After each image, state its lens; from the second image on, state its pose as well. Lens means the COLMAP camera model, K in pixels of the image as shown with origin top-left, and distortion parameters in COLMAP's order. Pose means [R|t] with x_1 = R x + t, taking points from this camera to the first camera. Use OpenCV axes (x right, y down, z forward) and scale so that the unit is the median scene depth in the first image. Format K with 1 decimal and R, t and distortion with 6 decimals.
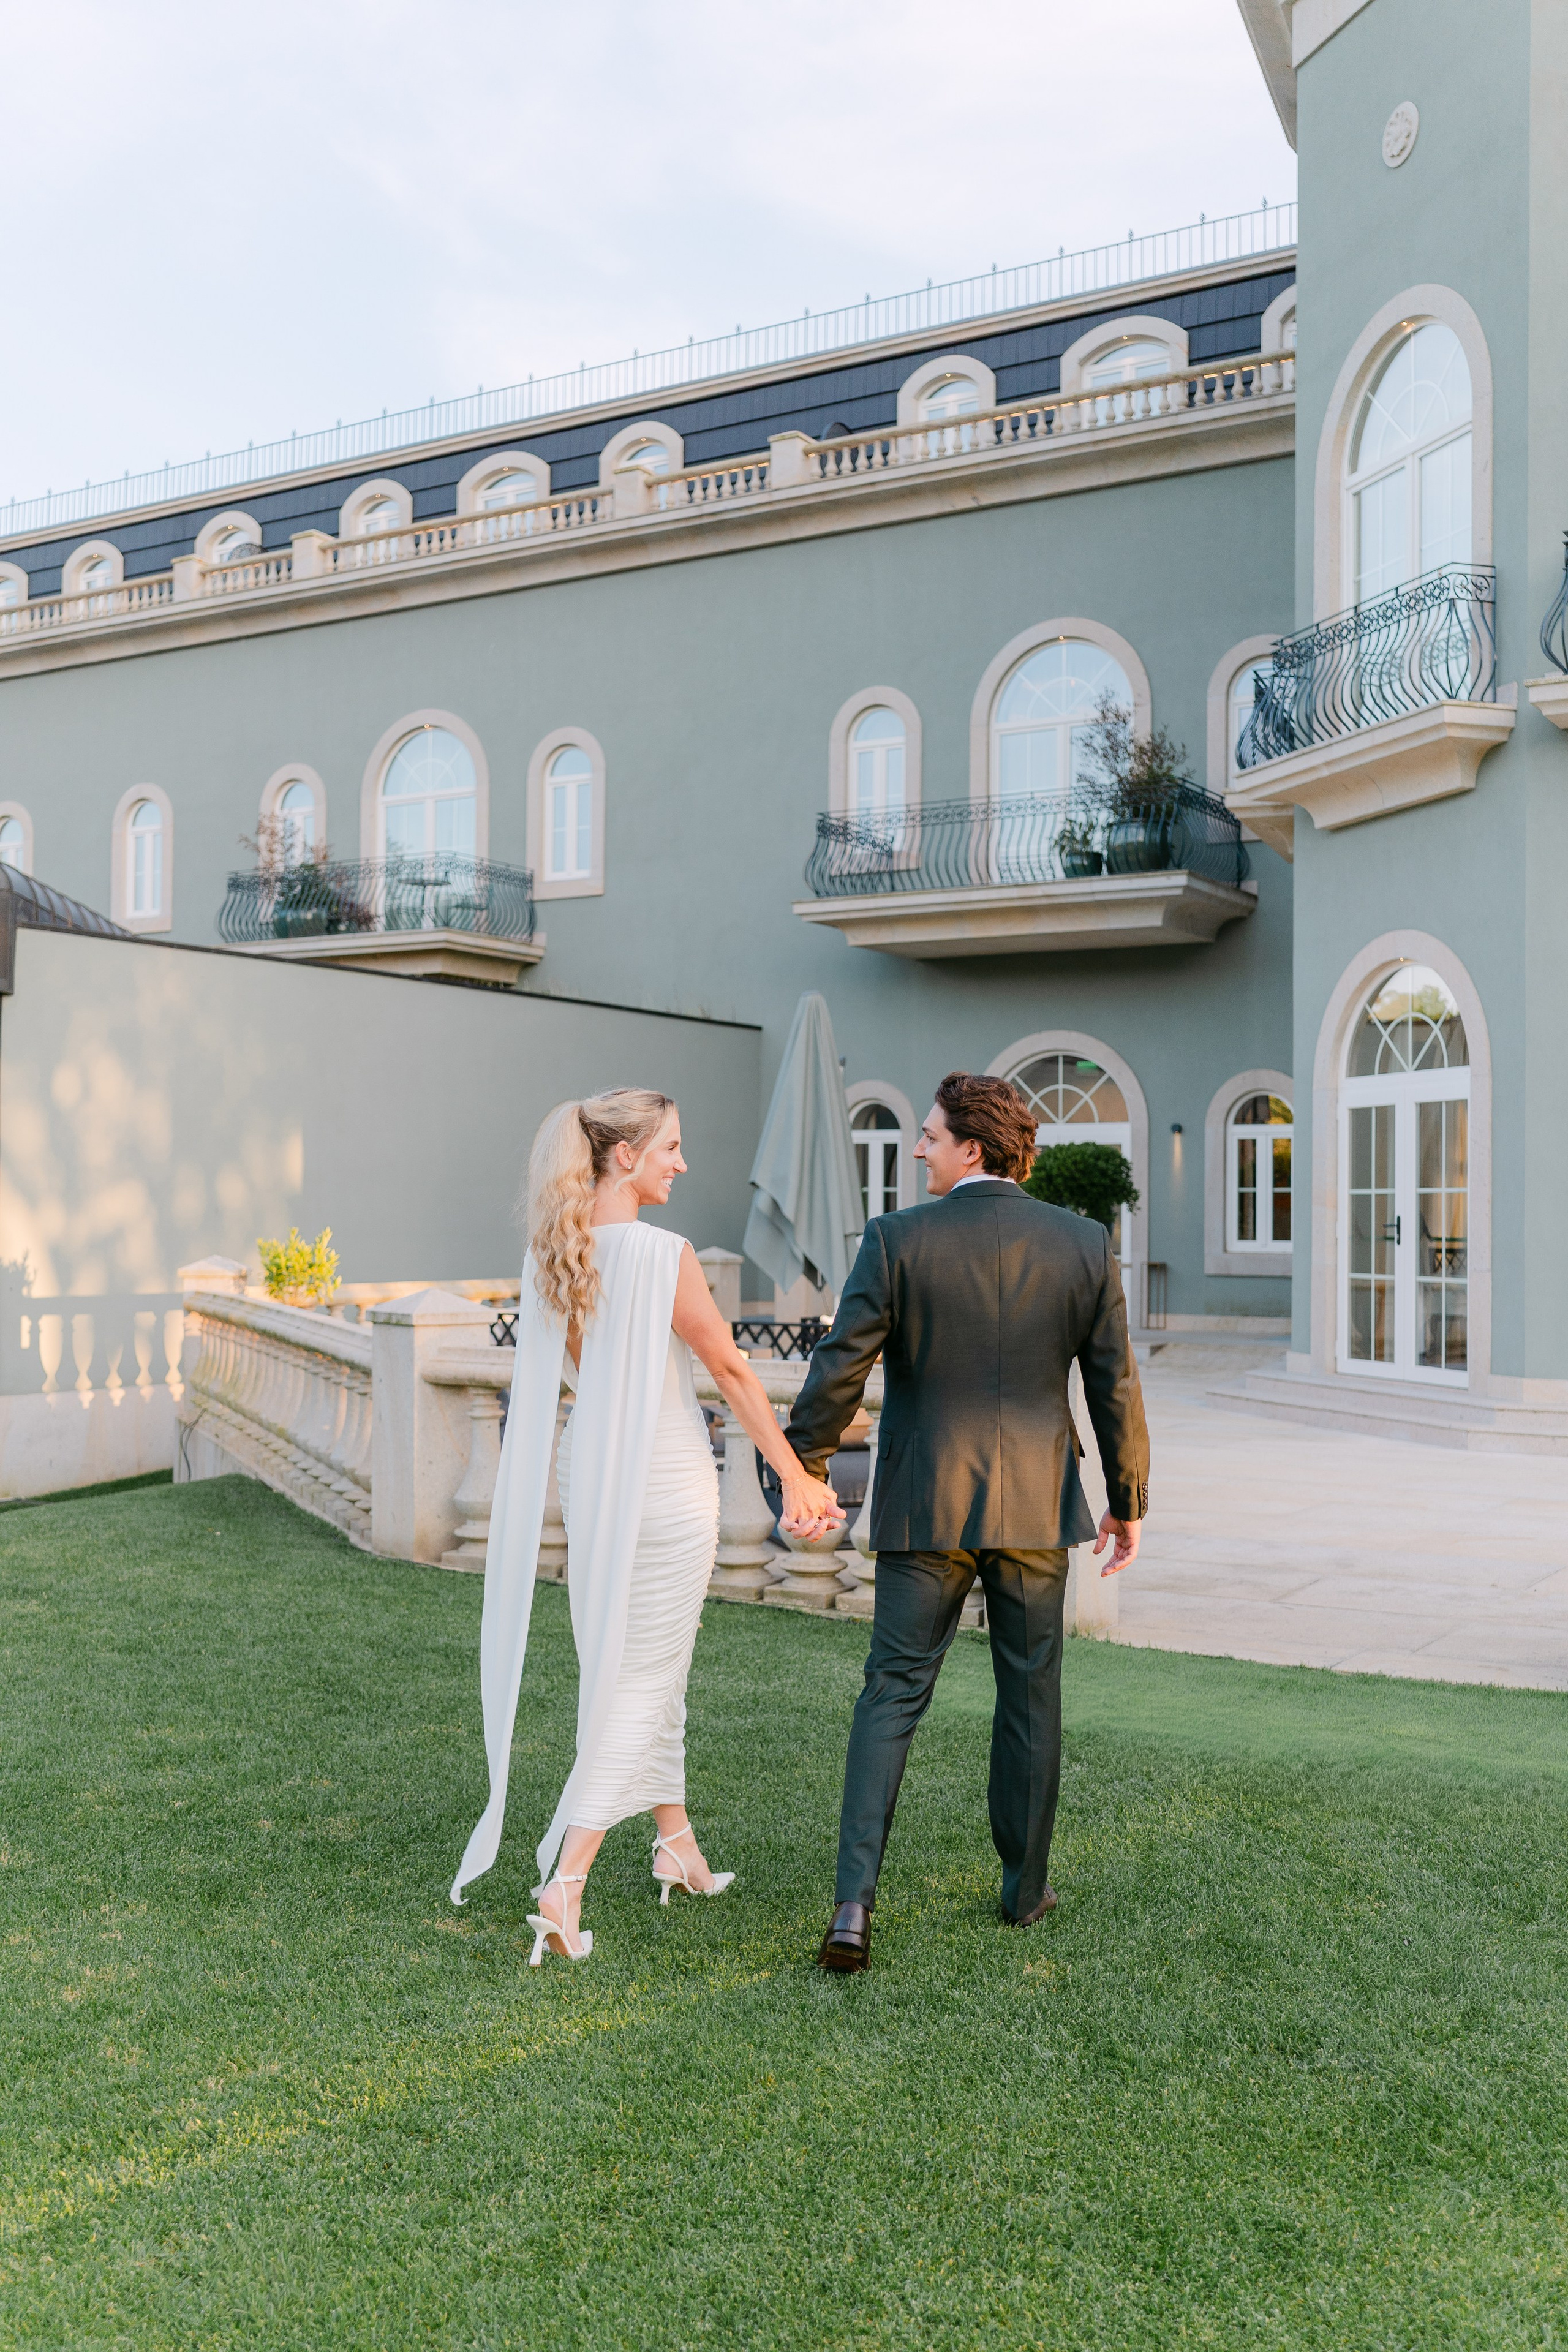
lens RADIAL K [[2292.7, 0, 782.1], [0, 2292.7, 1173.3], [0, 0, 1]] dist [-0.003729, 0.000000]
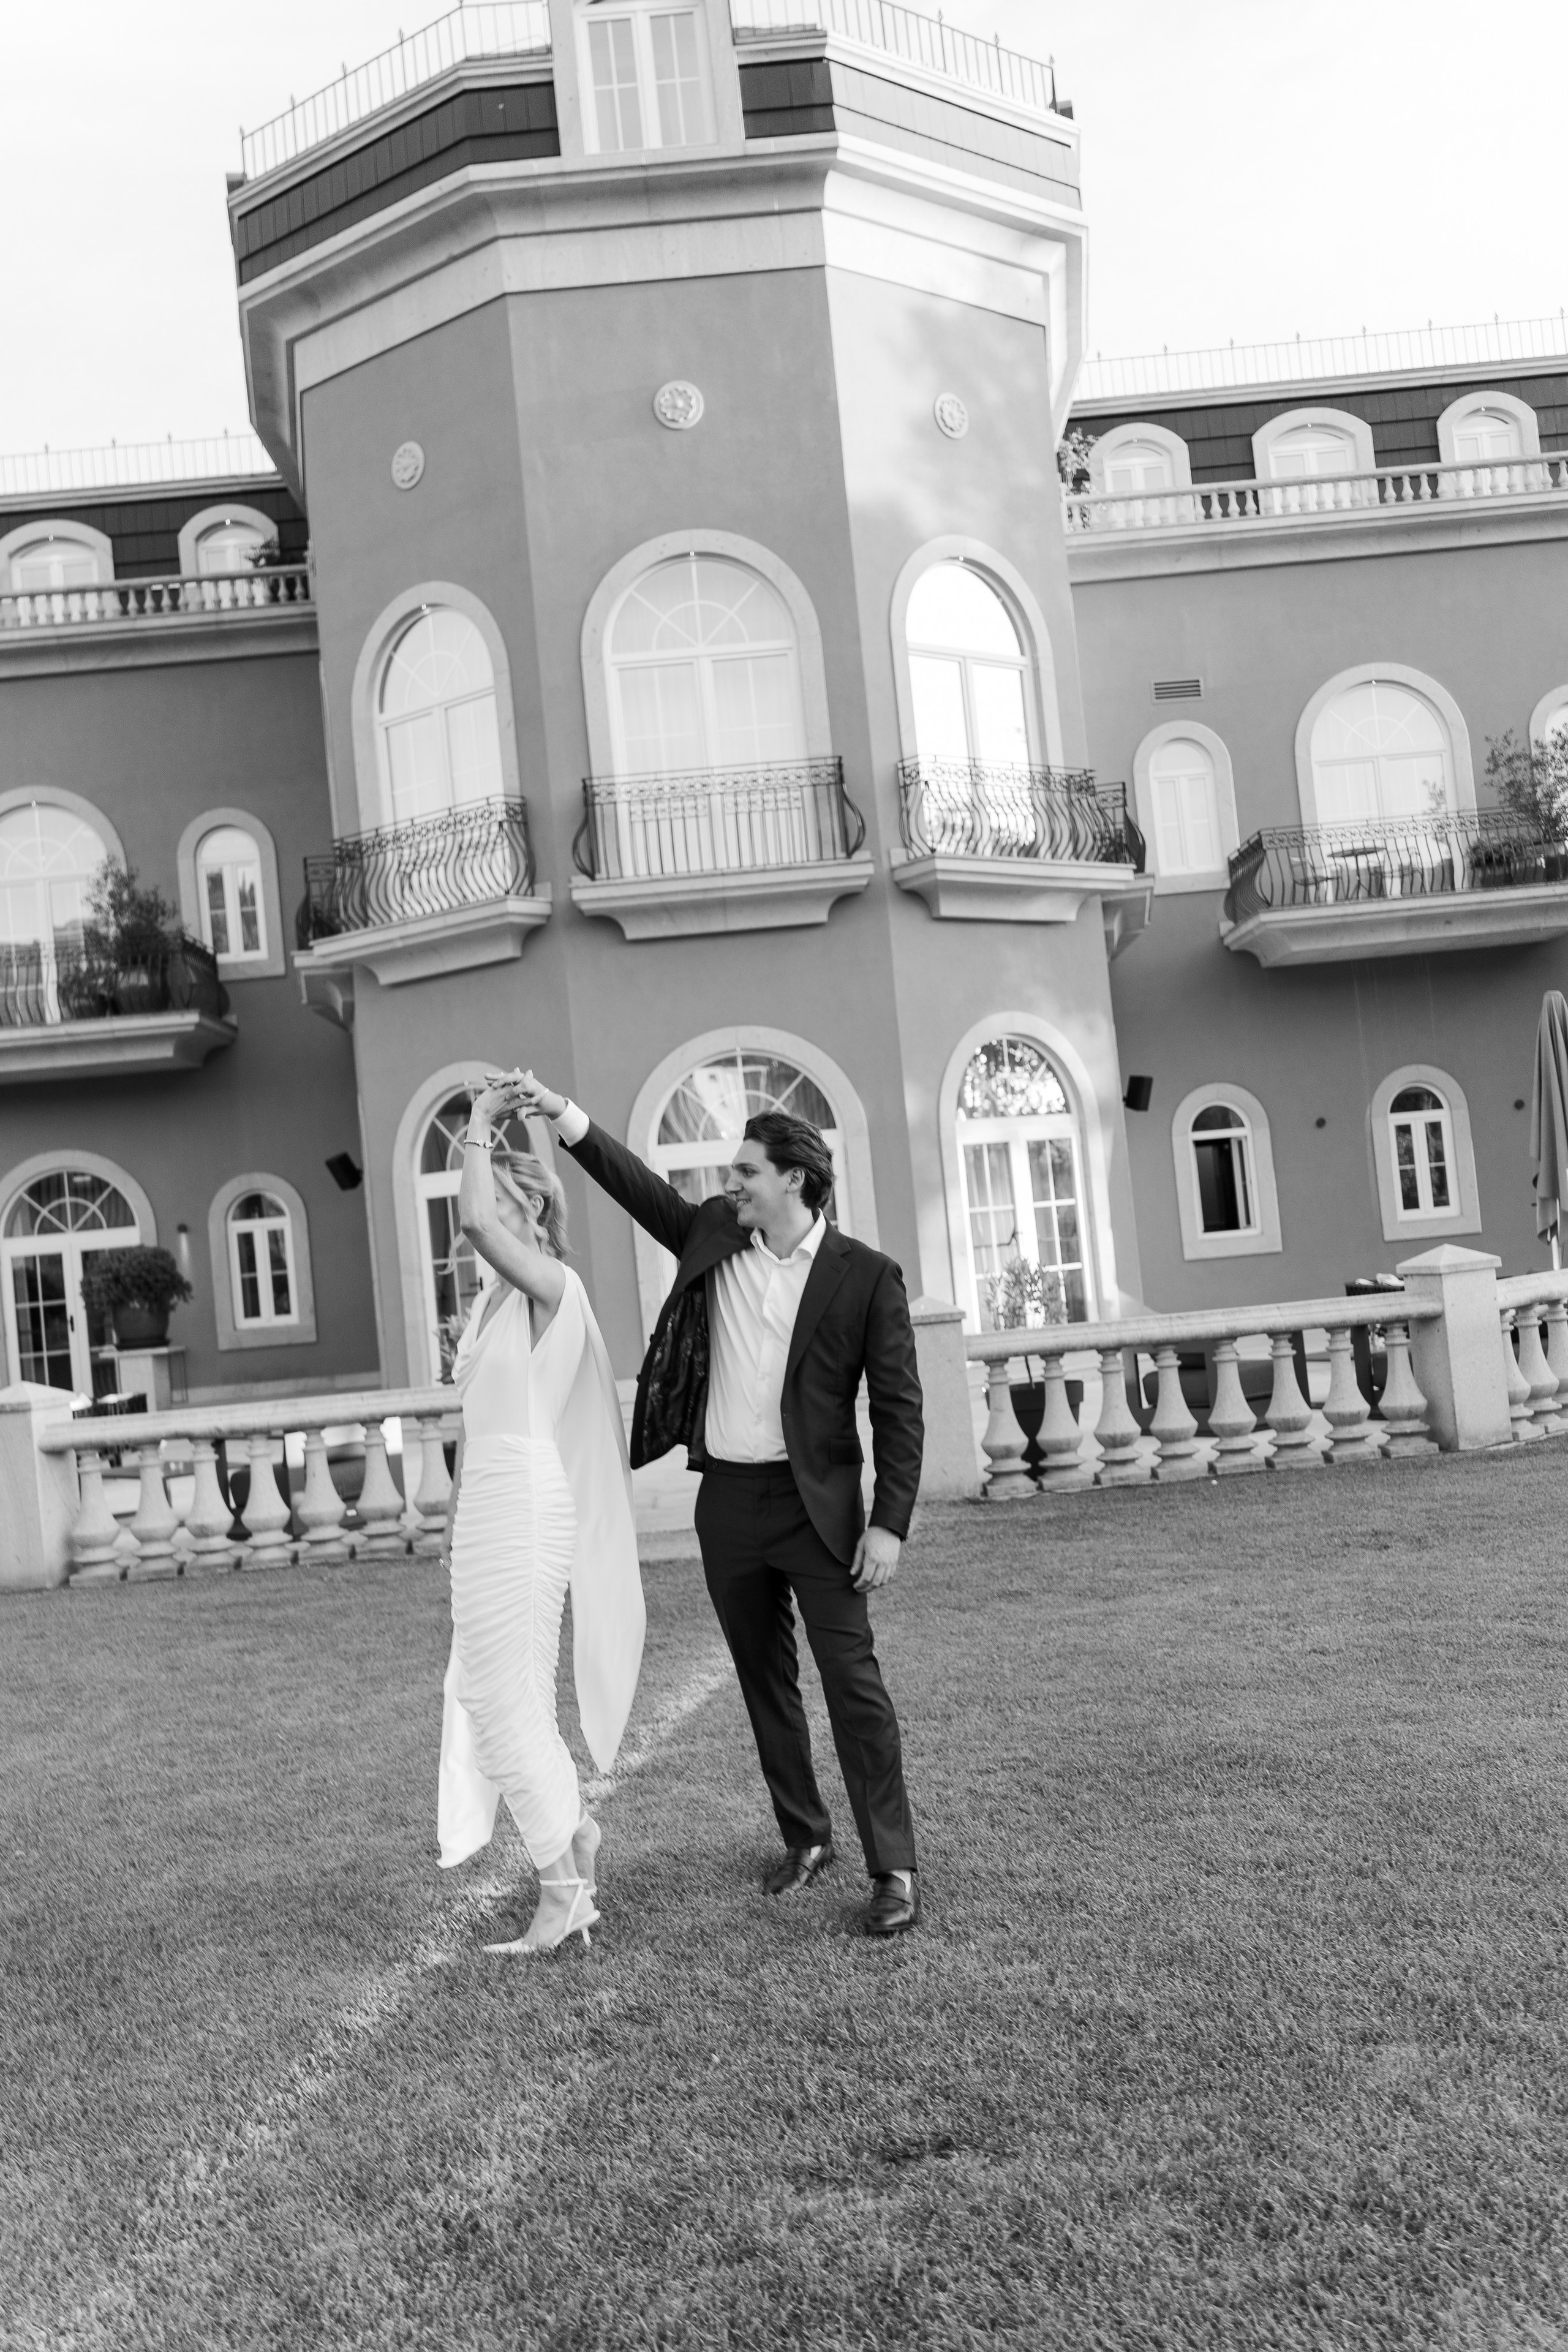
lens RADIAL K [[2292.7, 0, 791.0], [0, 2292.7, 1179.9], [0, 0, 1]] dist [-0.003729, 0.000000]
pose [[0.831783, -0.066513, 0.551102, -0.275975], [0.087080, 0.996138, -0.011205, -0.005812], [-0.548229, 0.057310, 0.834363, -0.186313]]
